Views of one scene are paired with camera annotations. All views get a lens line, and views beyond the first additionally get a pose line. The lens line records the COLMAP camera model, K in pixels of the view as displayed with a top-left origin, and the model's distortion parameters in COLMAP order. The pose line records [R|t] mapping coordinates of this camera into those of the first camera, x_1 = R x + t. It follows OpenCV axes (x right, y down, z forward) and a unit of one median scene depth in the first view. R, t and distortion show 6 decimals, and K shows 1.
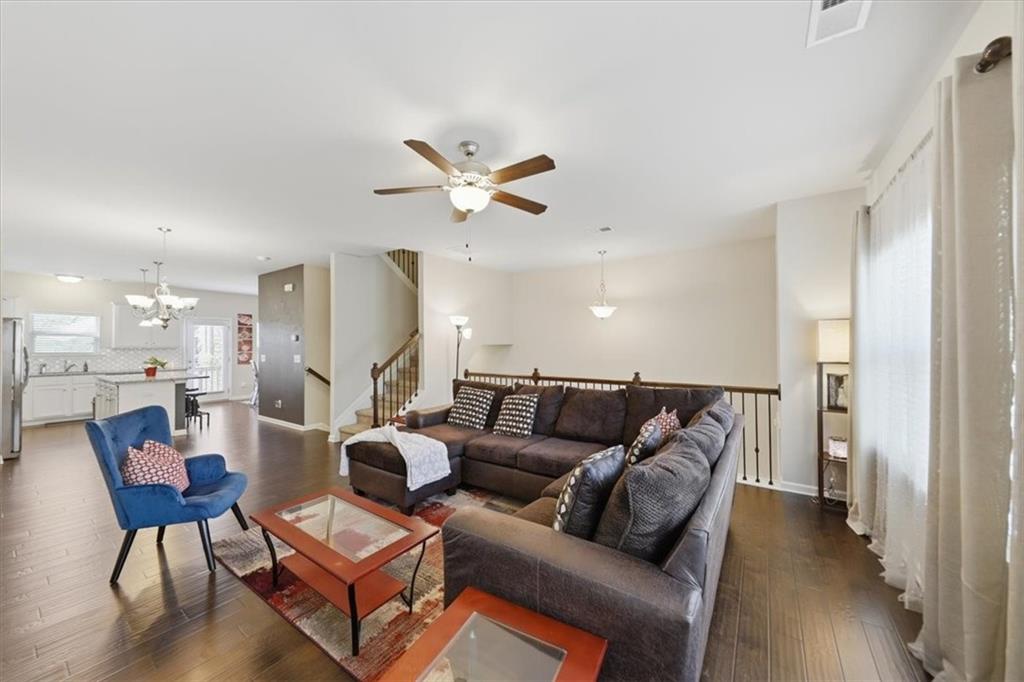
lens RADIAL K [[357.5, 0, 509.4], [0, 357.5, 342.1], [0, 0, 1]] dist [0.008211, -0.004708]
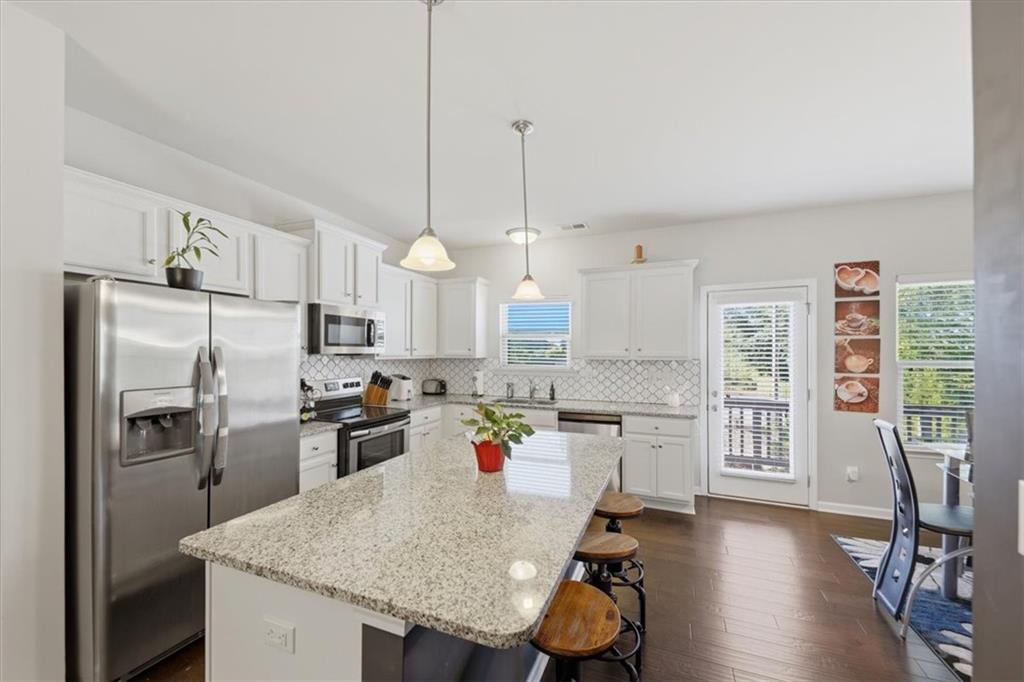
lens RADIAL K [[401.5, 0, 508.0], [0, 401.5, 348.5], [0, 0, 1]] dist [0.016727, -0.002336]
pose [[0.214850, -0.000128, -0.976647, -0.804251], [0.007483, 0.999971, 0.001515, -0.000451], [0.976618, -0.007634, 0.214844, 1.105415]]
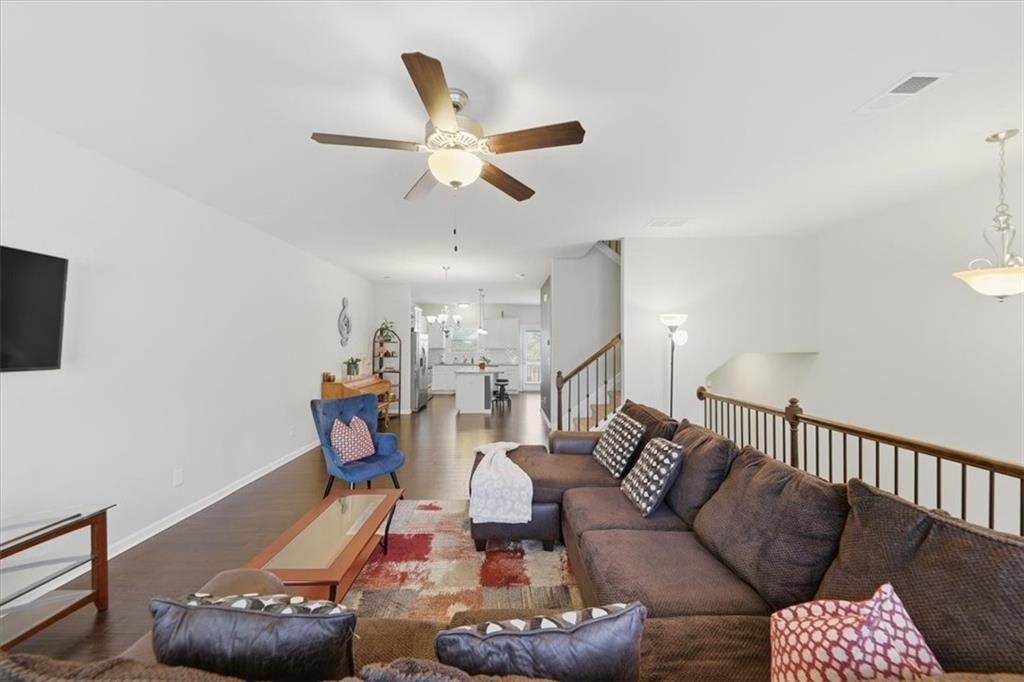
lens RADIAL K [[357.5, 0, 509.8], [0, 357.5, 345.9], [0, 0, 1]] dist [0.008211, -0.004708]
pose [[0.584917, 0.007572, -0.811058, 0.259133], [0.002257, 0.999937, 0.010963, -0.015833], [0.811090, -0.008242, 0.584863, 0.297254]]
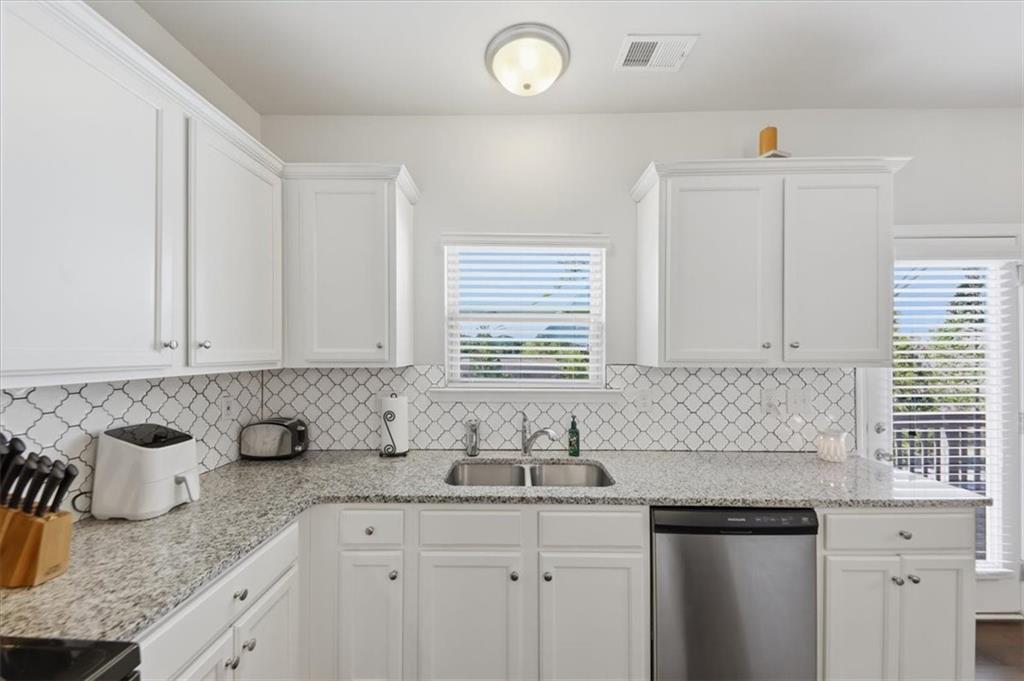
lens RADIAL K [[375.9, 0, 513.4], [0, 375.9, 347.3], [0, 0, 1]] dist [0.023897, -0.000208]
pose [[0.564944, -0.001699, -0.825128, -1.361549], [0.006910, 0.999973, 0.002673, 0.003543], [0.825100, -0.007212, 0.564940, 1.122805]]
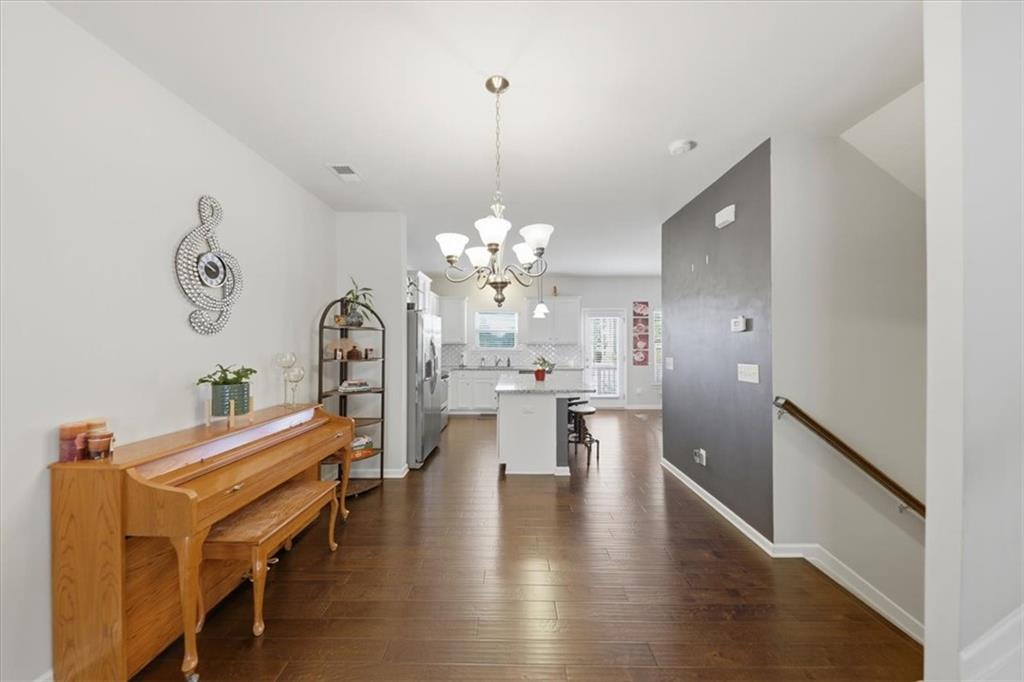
lens RADIAL K [[357.5, 0, 511.5], [0, 357.5, 340.4], [0, 0, 1]] dist [0.008211, -0.004708]
pose [[0.561522, 0.000076, -0.827462, -0.452999], [0.005453, 0.999978, 0.003792, 0.004840], [0.827444, -0.006641, 0.561509, 0.595936]]
